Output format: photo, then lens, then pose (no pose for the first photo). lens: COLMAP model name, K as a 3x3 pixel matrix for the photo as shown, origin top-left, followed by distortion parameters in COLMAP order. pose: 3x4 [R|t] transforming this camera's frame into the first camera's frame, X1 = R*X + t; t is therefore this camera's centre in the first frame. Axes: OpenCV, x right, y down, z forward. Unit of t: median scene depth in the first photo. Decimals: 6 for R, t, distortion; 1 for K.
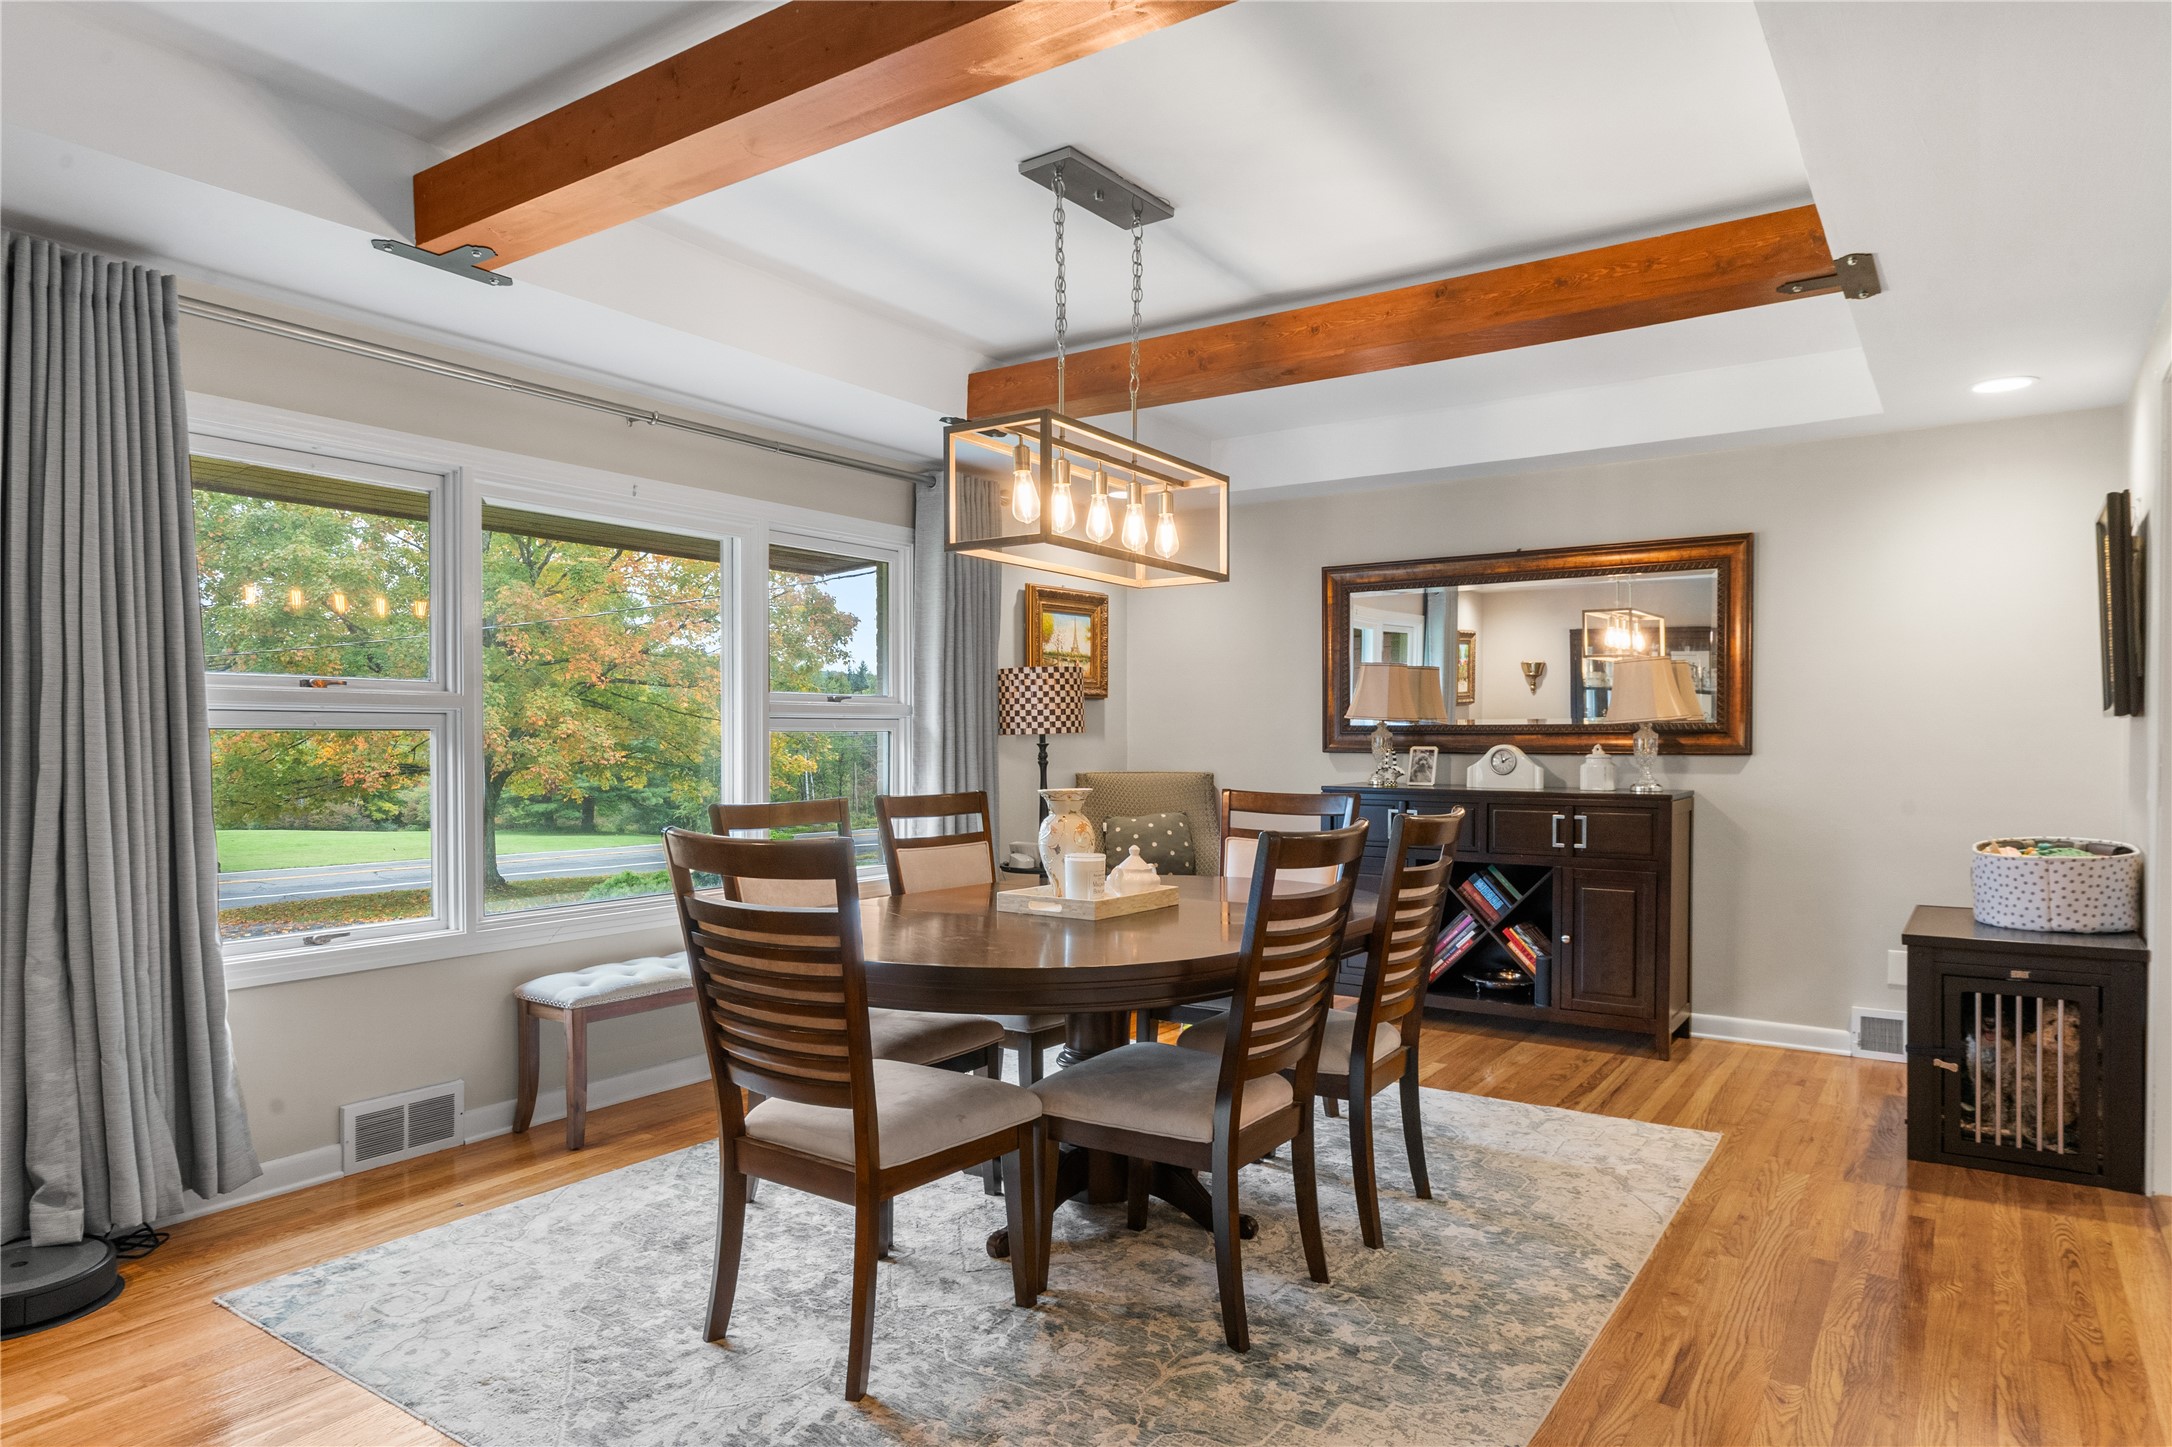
lens RADIAL K [[1309.4, 0, 1086.9], [0, 1309.4, 766.7], [0, 0, 1]] dist [0.003427, 0.001843]
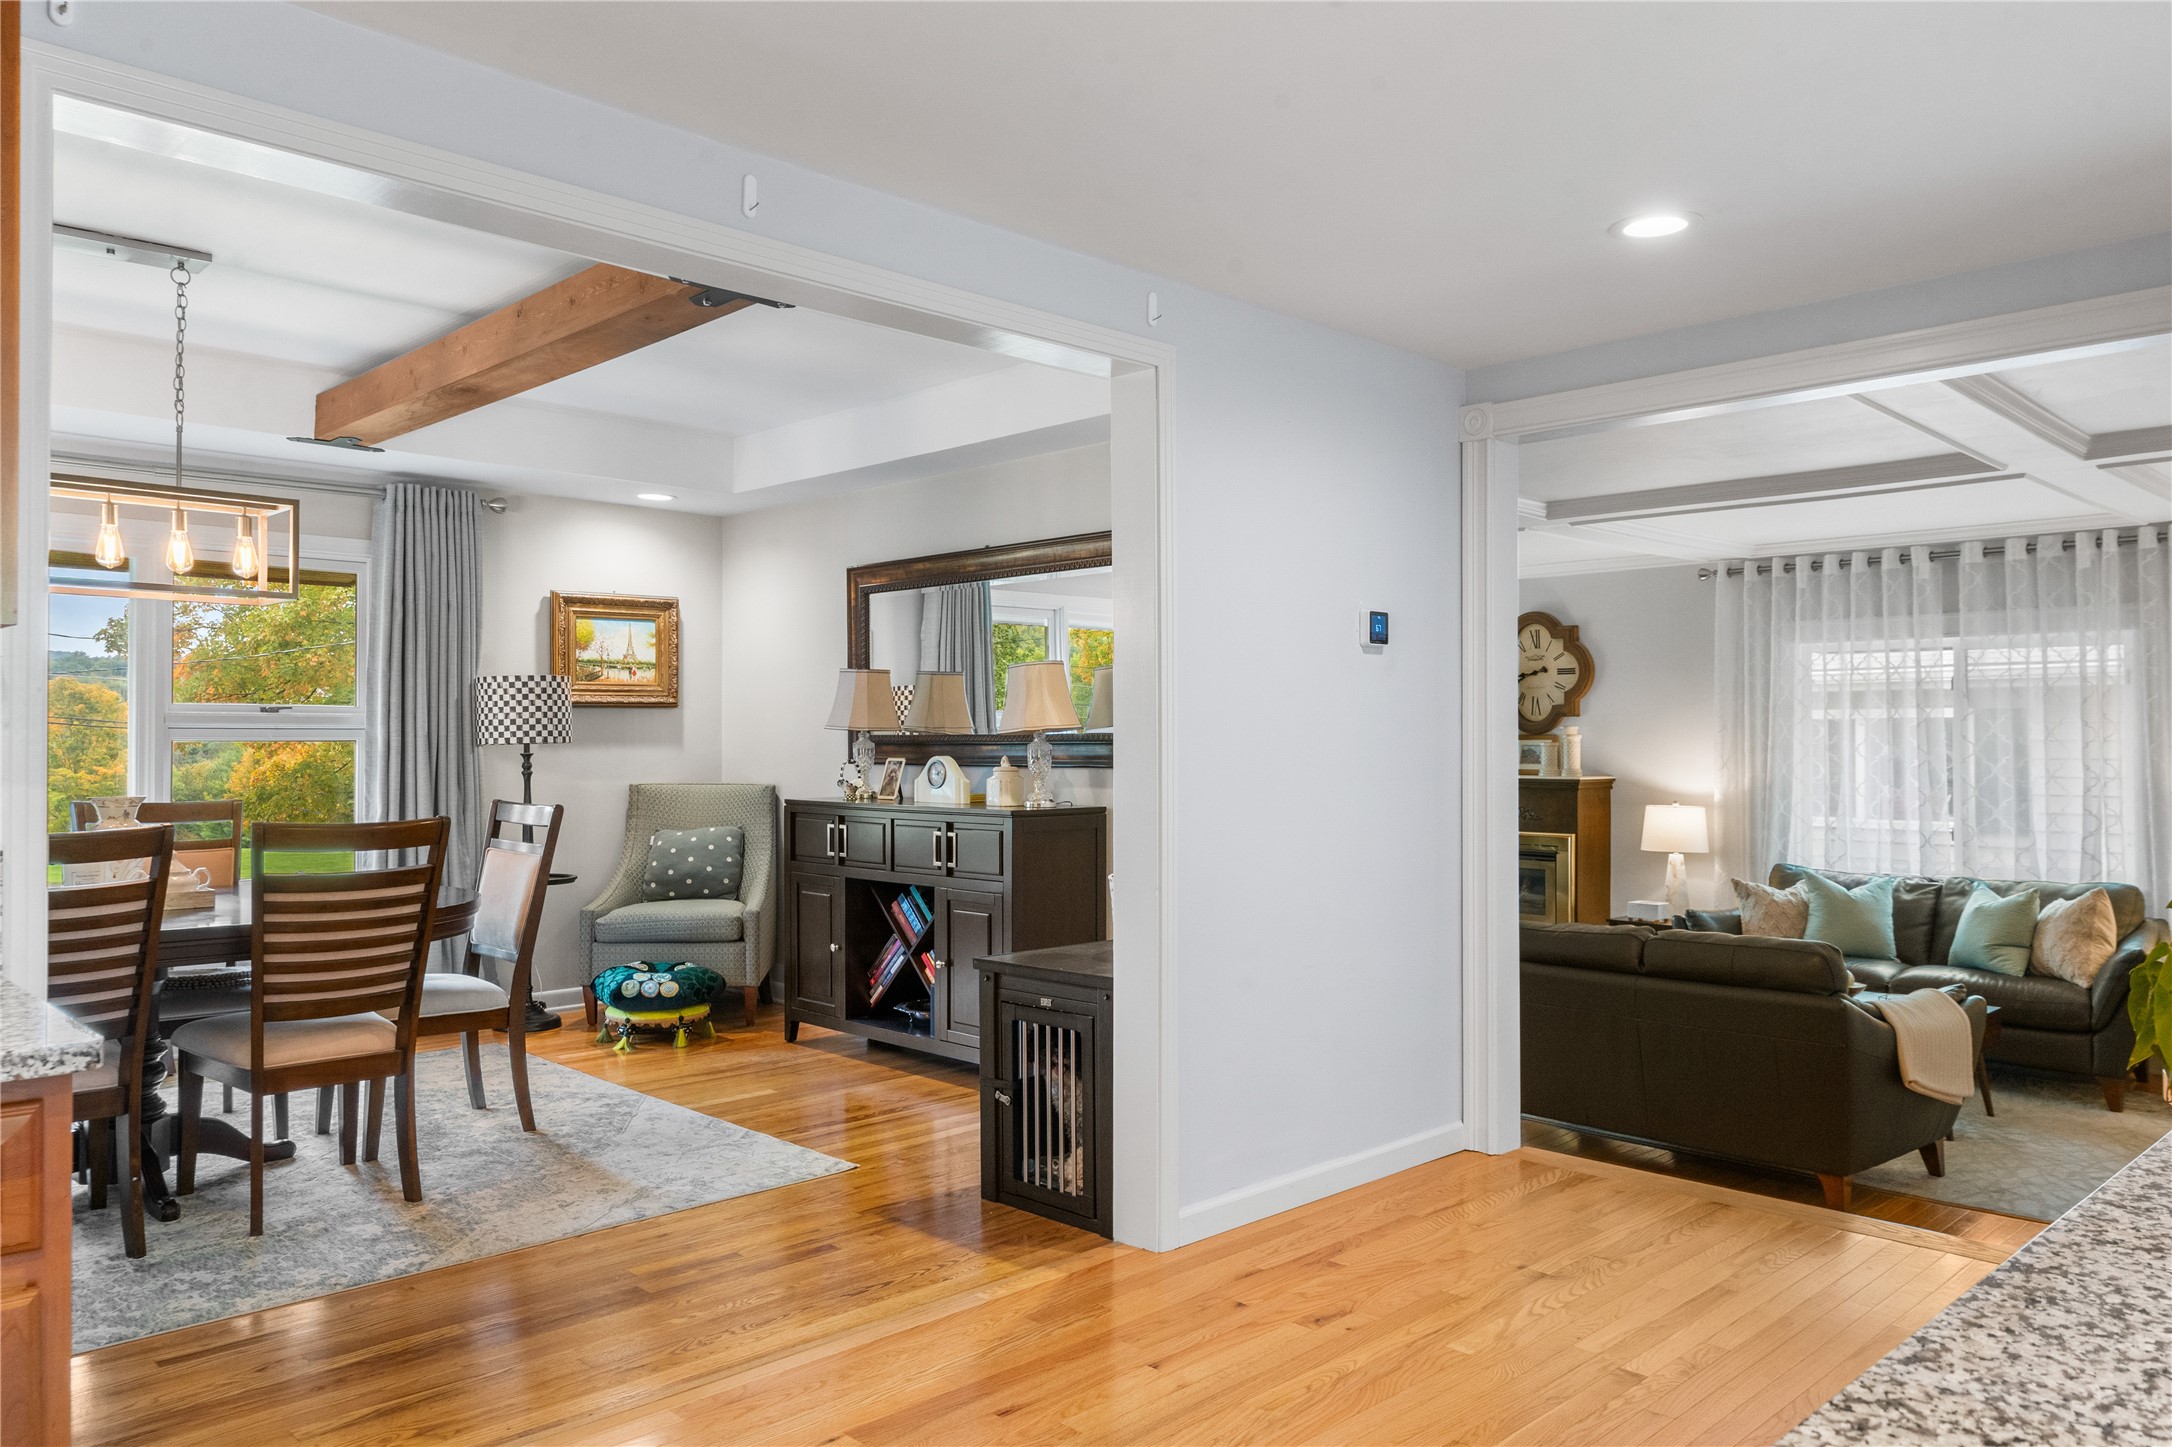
lens RADIAL K [[1525.0, 0, 1086.0], [0, 1525.0, 720.9], [0, 0, 1]] dist [-0.001205, -0.000832]
pose [[0.982160, -0.001698, -0.188037, 0.615541], [-0.005642, 0.999243, -0.038493, -0.000313], [0.187960, 0.038867, 0.981407, -0.047866]]
